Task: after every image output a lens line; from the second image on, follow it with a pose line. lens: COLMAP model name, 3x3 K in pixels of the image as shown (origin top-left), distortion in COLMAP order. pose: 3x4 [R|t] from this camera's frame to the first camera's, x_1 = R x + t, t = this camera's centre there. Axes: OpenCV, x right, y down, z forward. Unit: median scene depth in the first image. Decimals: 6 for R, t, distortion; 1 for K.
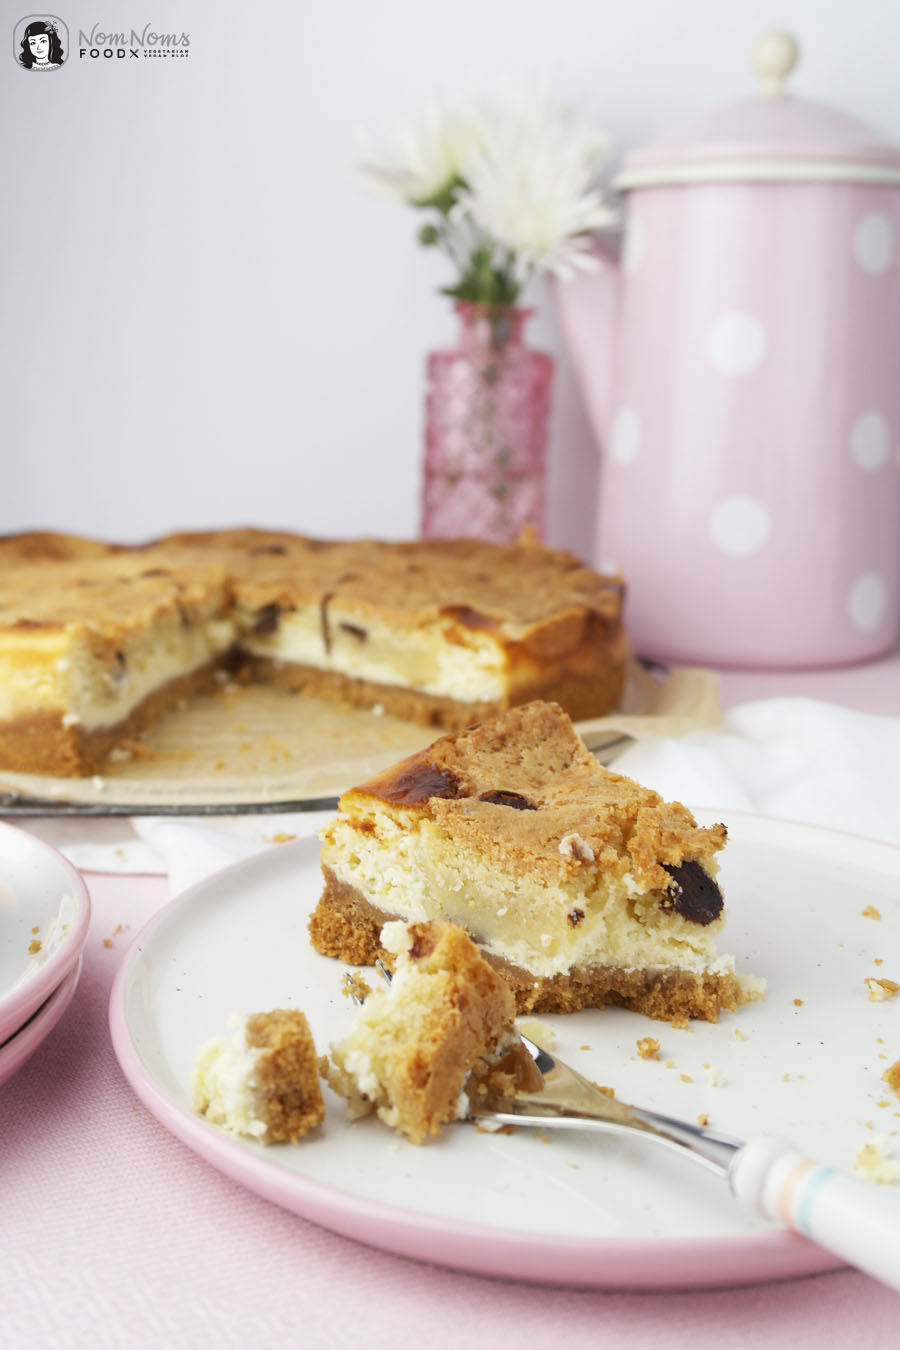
lens RADIAL K [[1598.5, 0, 450.0], [0, 1598.5, 675.0], [0, 0, 1]] dist [0.003593, 0.017319]
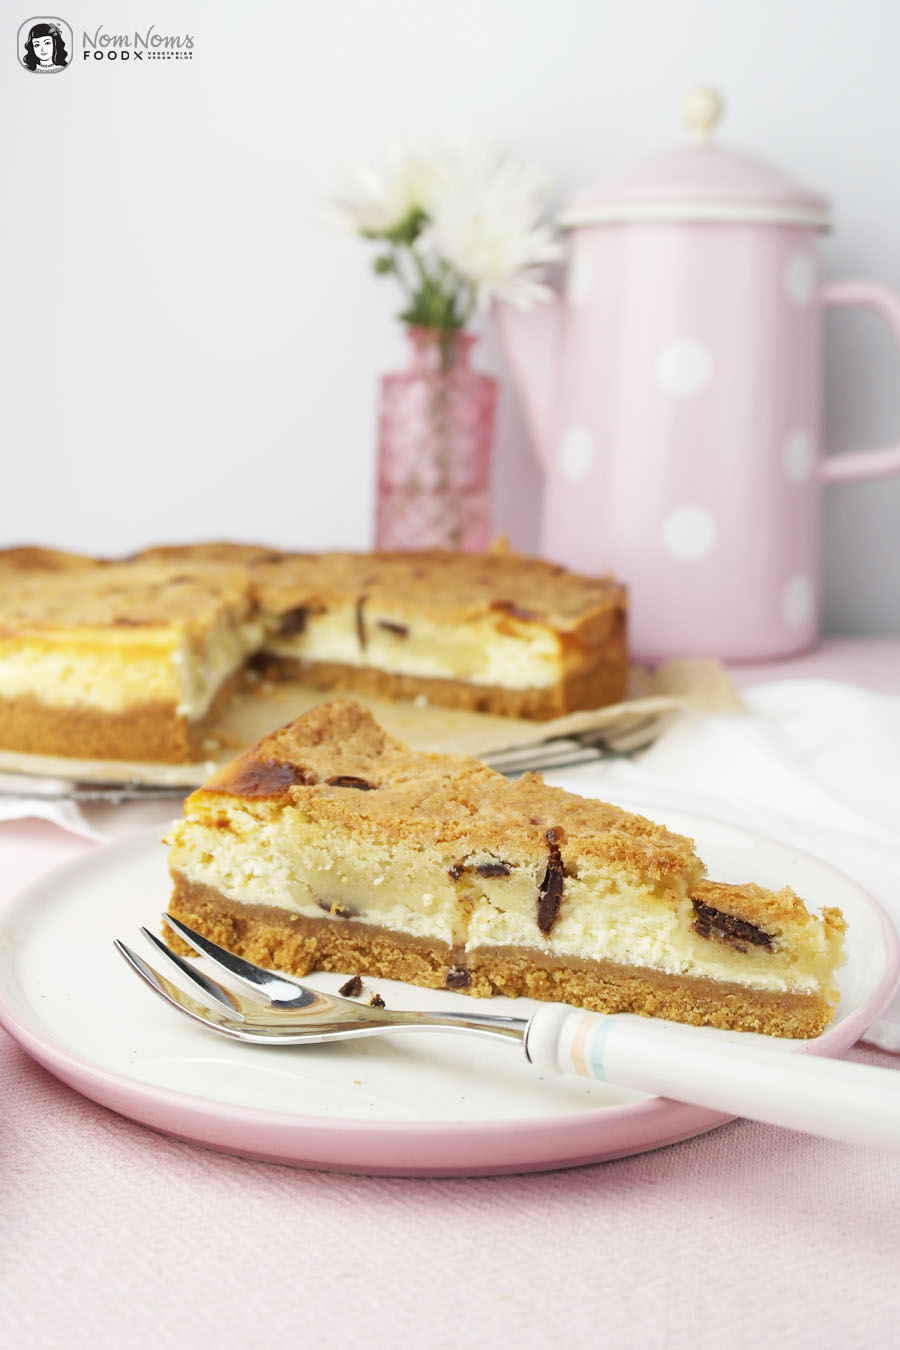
lens RADIAL K [[1598.5, 0, 450.0], [0, 1598.5, 675.0], [0, 0, 1]] dist [0.003593, 0.017319]
pose [[0.986831, -0.023091, 0.160097, -0.209681], [0.026491, 0.999466, -0.019132, 0.027096], [-0.159569, 0.023122, 0.986916, -0.071102]]
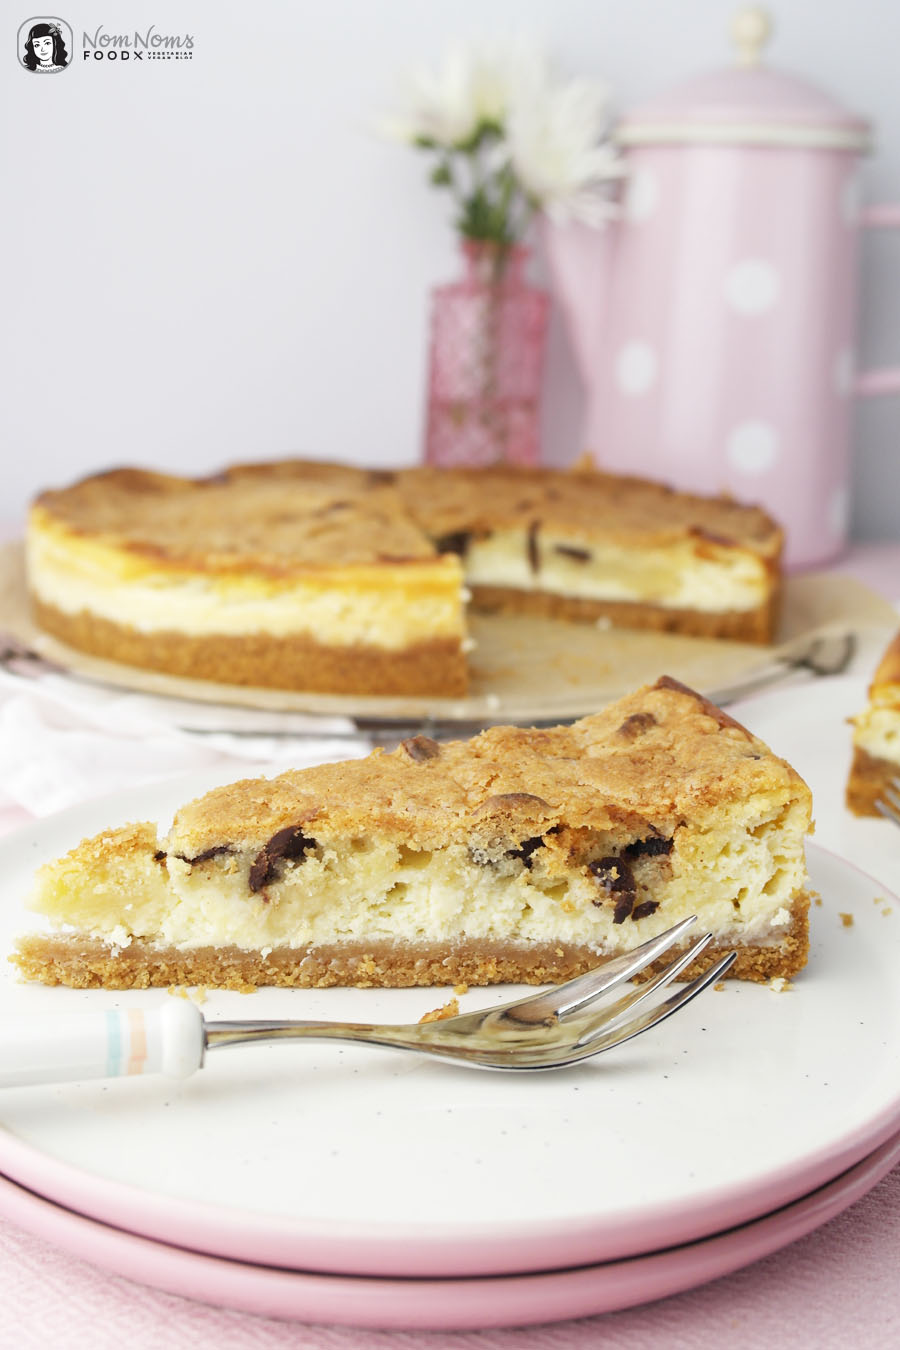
lens RADIAL K [[1564.8, 0, 444.8], [0, 1564.8, 678.1], [0, 0, 1]] dist [0.008262, -0.007344]
pose [[0.940871, -0.067337, 0.332004, -0.544083], [0.047662, 0.996610, 0.067064, -0.019262], [-0.335394, -0.047274, 0.940891, 0.011505]]
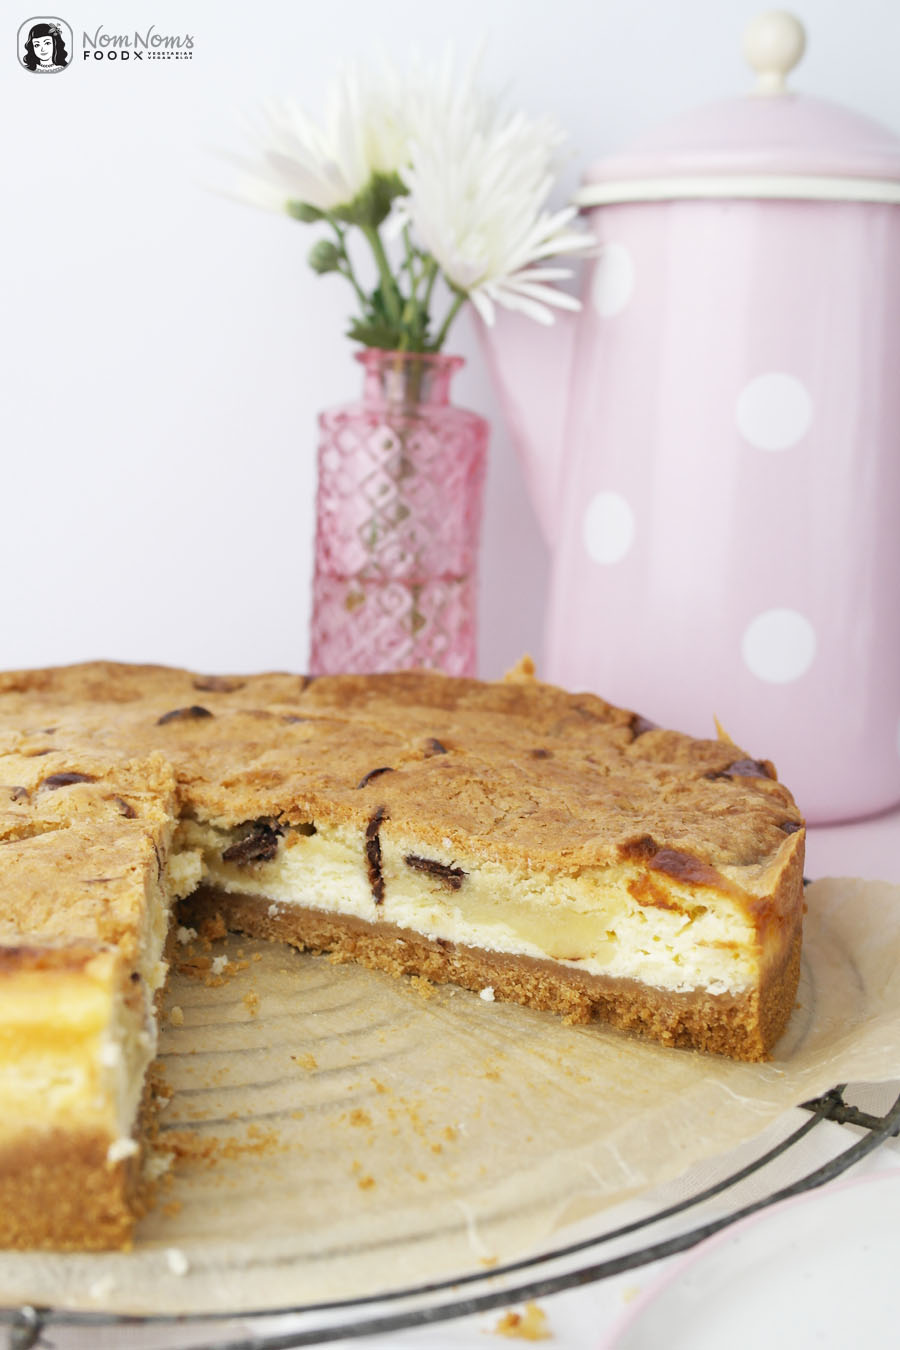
lens RADIAL K [[1564.8, 0, 444.8], [0, 1564.8, 678.1], [0, 0, 1]] dist [0.008262, -0.007344]
pose [[0.959283, -0.041347, 0.279403, -0.246722], [0.042795, 0.999083, 0.000919, -0.113194], [-0.279185, 0.011076, 0.960174, 0.419685]]
